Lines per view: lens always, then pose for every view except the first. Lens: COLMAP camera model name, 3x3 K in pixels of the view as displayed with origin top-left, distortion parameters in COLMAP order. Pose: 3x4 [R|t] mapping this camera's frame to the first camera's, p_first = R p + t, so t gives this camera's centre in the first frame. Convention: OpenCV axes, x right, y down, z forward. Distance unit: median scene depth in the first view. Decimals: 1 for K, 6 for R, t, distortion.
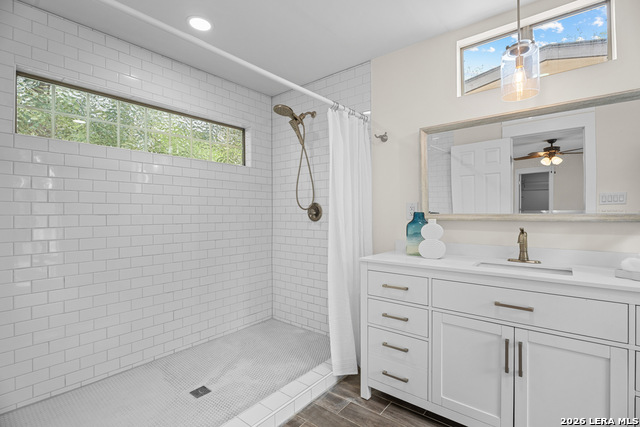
lens RADIAL K [[304.7, 0, 321.9], [0, 304.7, 212.0], [0, 0, 1]] dist [-0.005943, 0.001124]
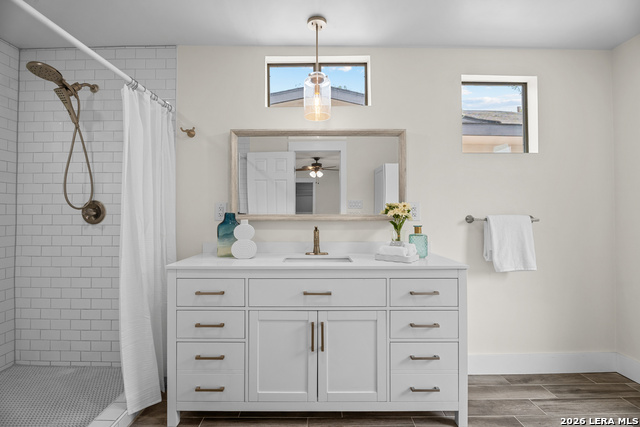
lens RADIAL K [[289.7, 0, 317.3], [0, 289.7, 208.2], [0, 0, 1]] dist [-0.010926, -0.001110]
pose [[0.778223, 0.013672, 0.627839, -0.054273], [-0.004018, 0.999851, -0.016792, -0.000243], [-0.627975, 0.010545, 0.778162, 0.083613]]
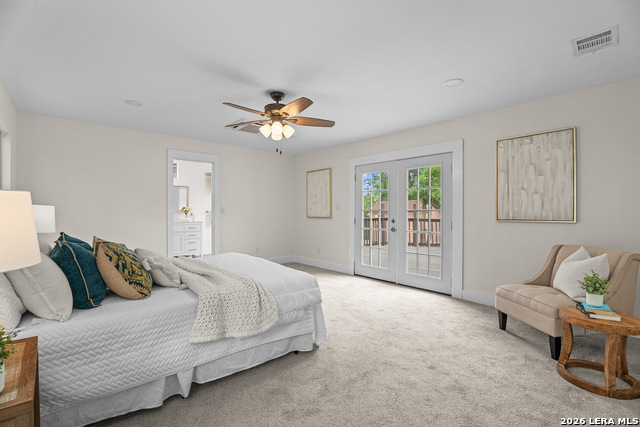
lens RADIAL K [[289.7, 0, 320.0], [0, 289.7, 210.2], [0, 0, 1]] dist [-0.010926, -0.001110]
pose [[0.170373, 0.010238, 0.985326, -2.428329], [-0.005601, 0.999940, -0.009421, 0.029052], [-0.985364, -0.003914, 0.170420, -1.536275]]
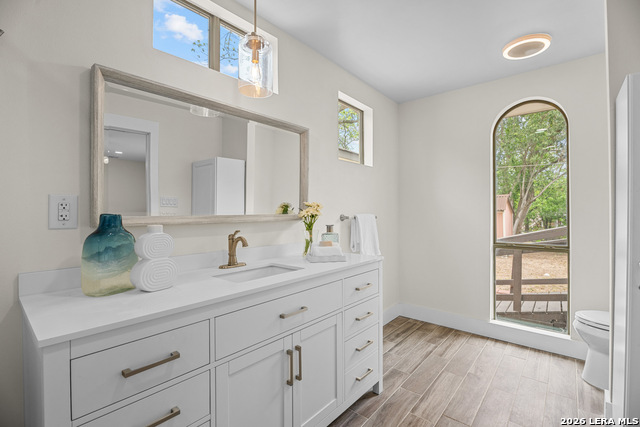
lens RADIAL K [[289.7, 0, 321.1], [0, 289.7, 209.7], [0, 0, 1]] dist [-0.010926, -0.001110]
pose [[0.044100, 0.010213, 0.998975, -0.190455], [0.001951, 0.999945, -0.010309, -0.001893], [-0.999025, 0.002403, 0.044078, 0.593268]]
